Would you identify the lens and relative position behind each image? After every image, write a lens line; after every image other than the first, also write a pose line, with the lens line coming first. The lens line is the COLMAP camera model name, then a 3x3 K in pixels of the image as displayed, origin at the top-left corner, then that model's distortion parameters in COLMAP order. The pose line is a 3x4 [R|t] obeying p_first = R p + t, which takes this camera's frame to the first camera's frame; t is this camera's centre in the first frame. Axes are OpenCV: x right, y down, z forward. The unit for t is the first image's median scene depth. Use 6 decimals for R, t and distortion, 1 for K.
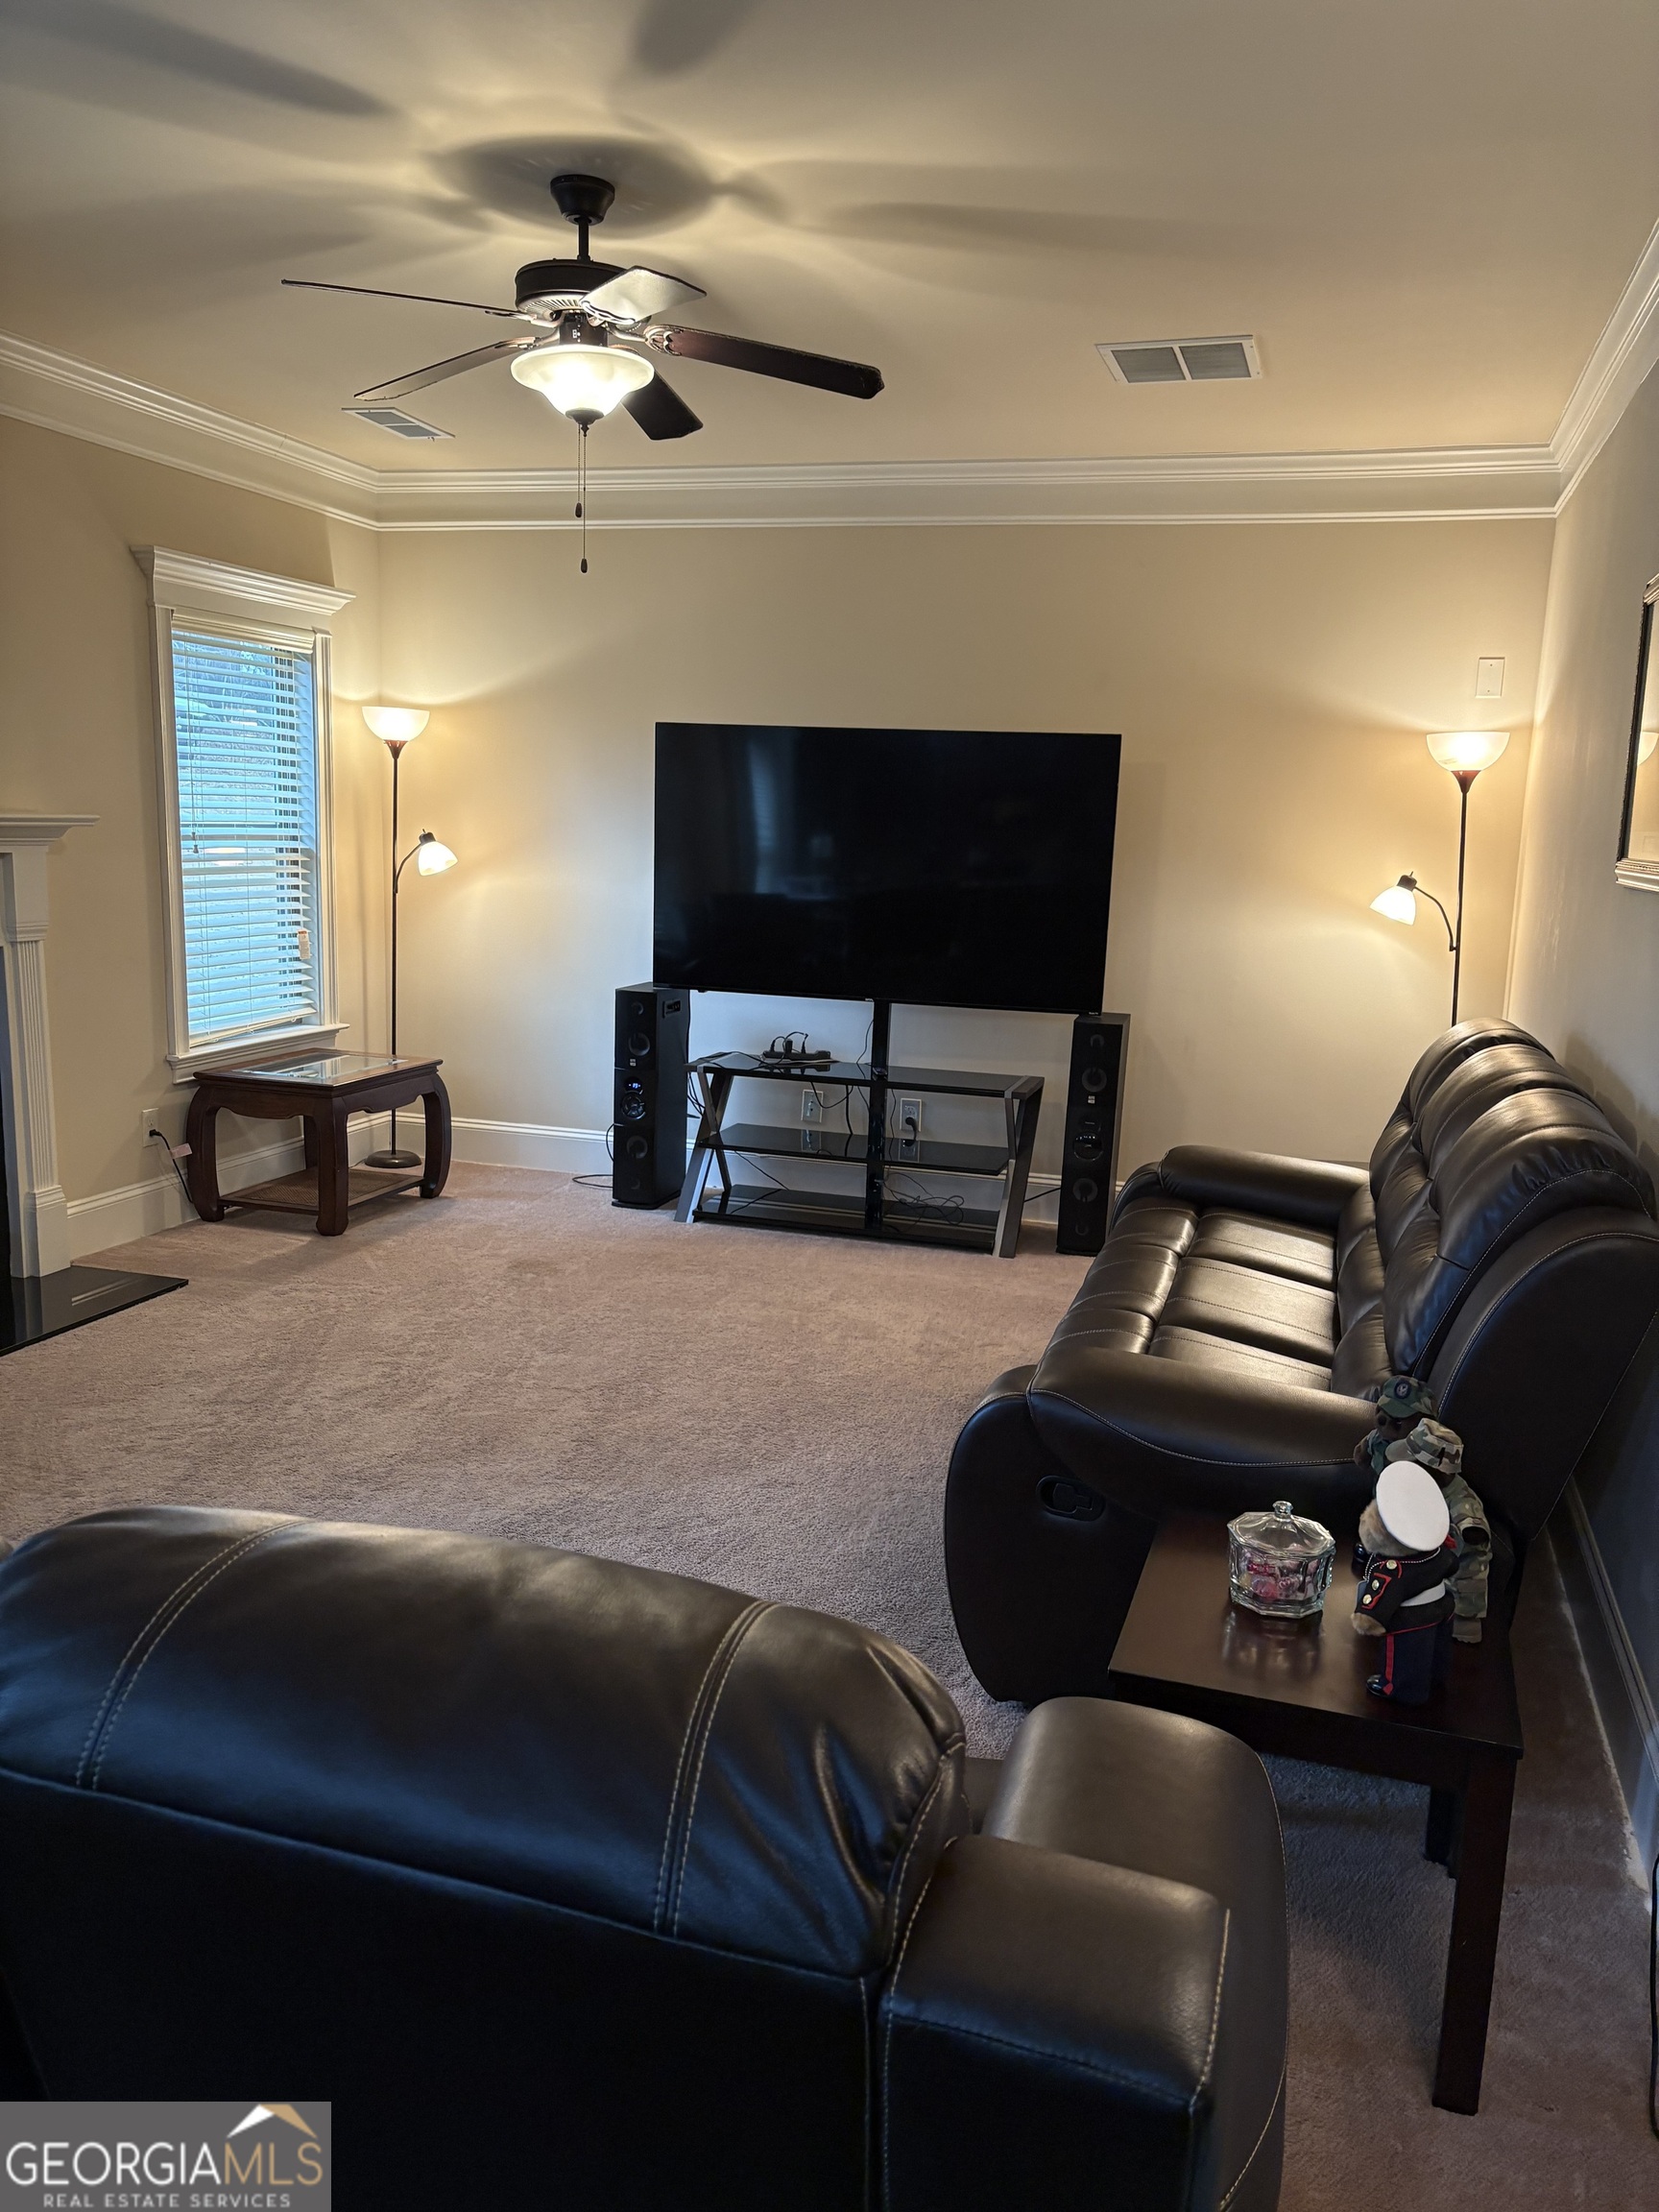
lens RADIAL K [[1678.2, 0, 856.1], [0, 1678.2, 1107.2], [0, 0, 1]] dist [0.037281, -0.038278]
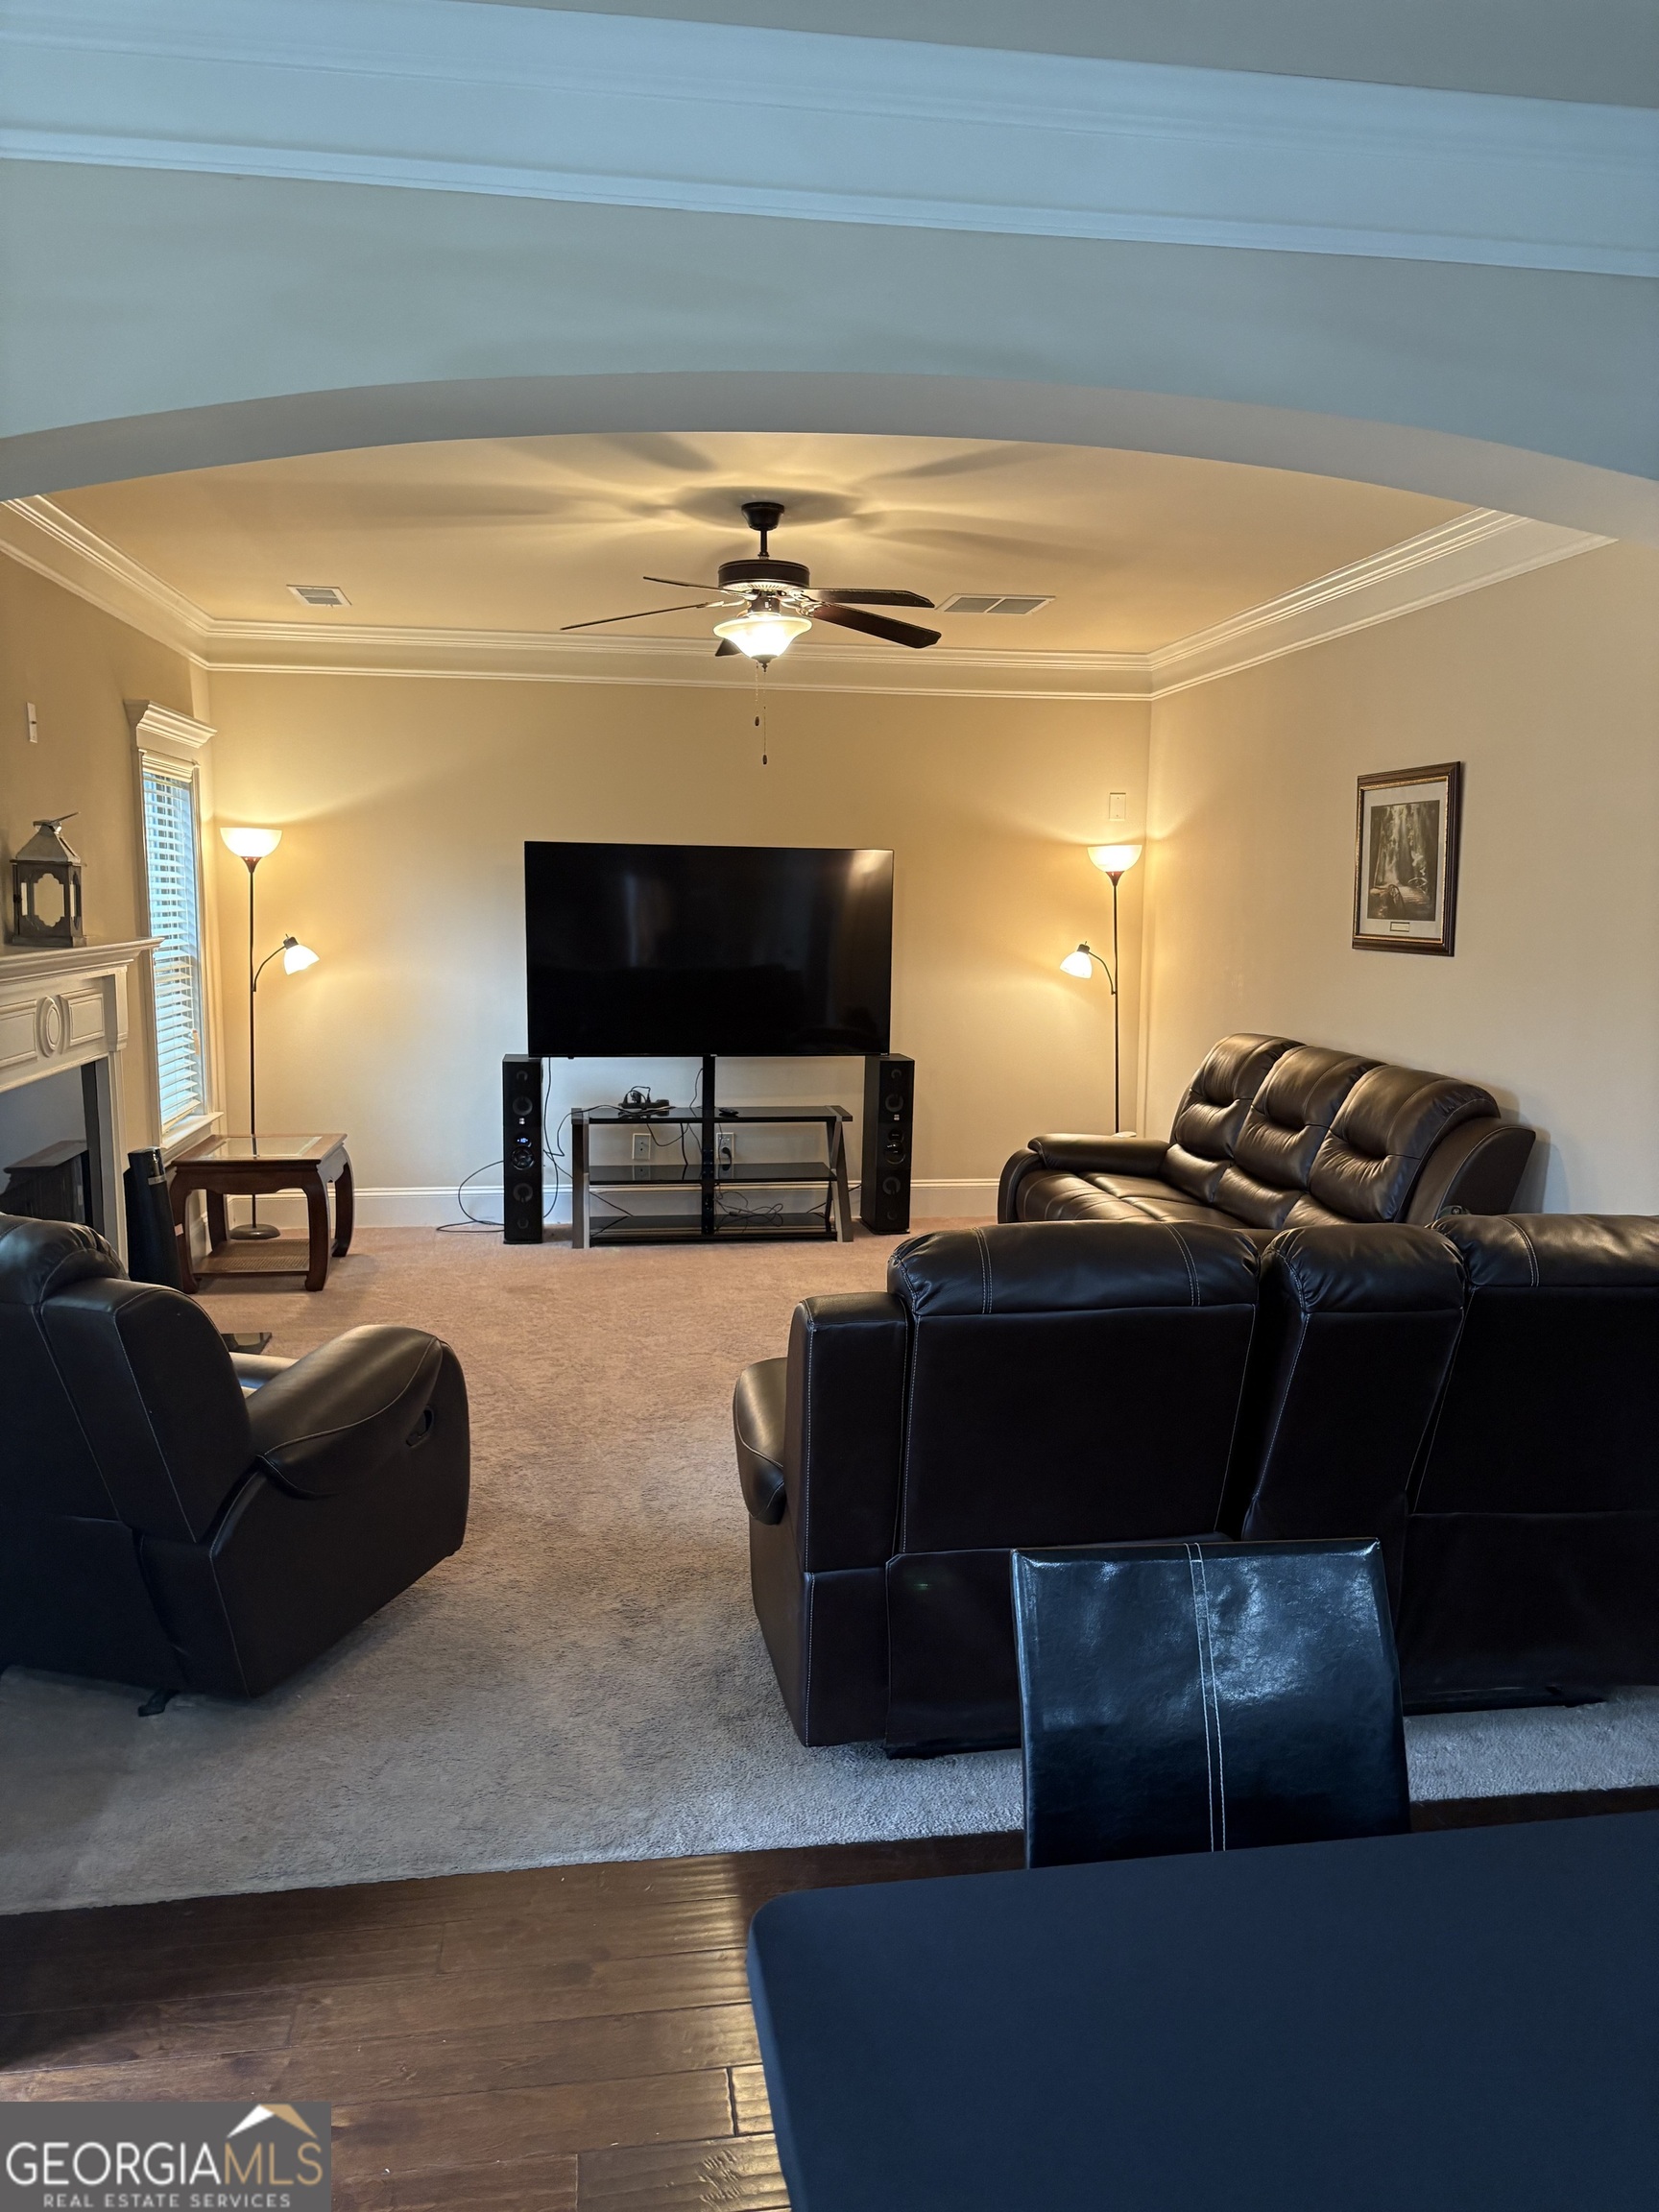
lens RADIAL K [[1678.2, 0, 856.1], [0, 1678.2, 1107.2], [0, 0, 1]] dist [0.037281, -0.038278]
pose [[0.899978, -0.081043, 0.428337, -0.429969], [0.095074, 0.995405, -0.011424, -0.000226], [-0.425443, 0.051005, 0.903547, -0.189295]]
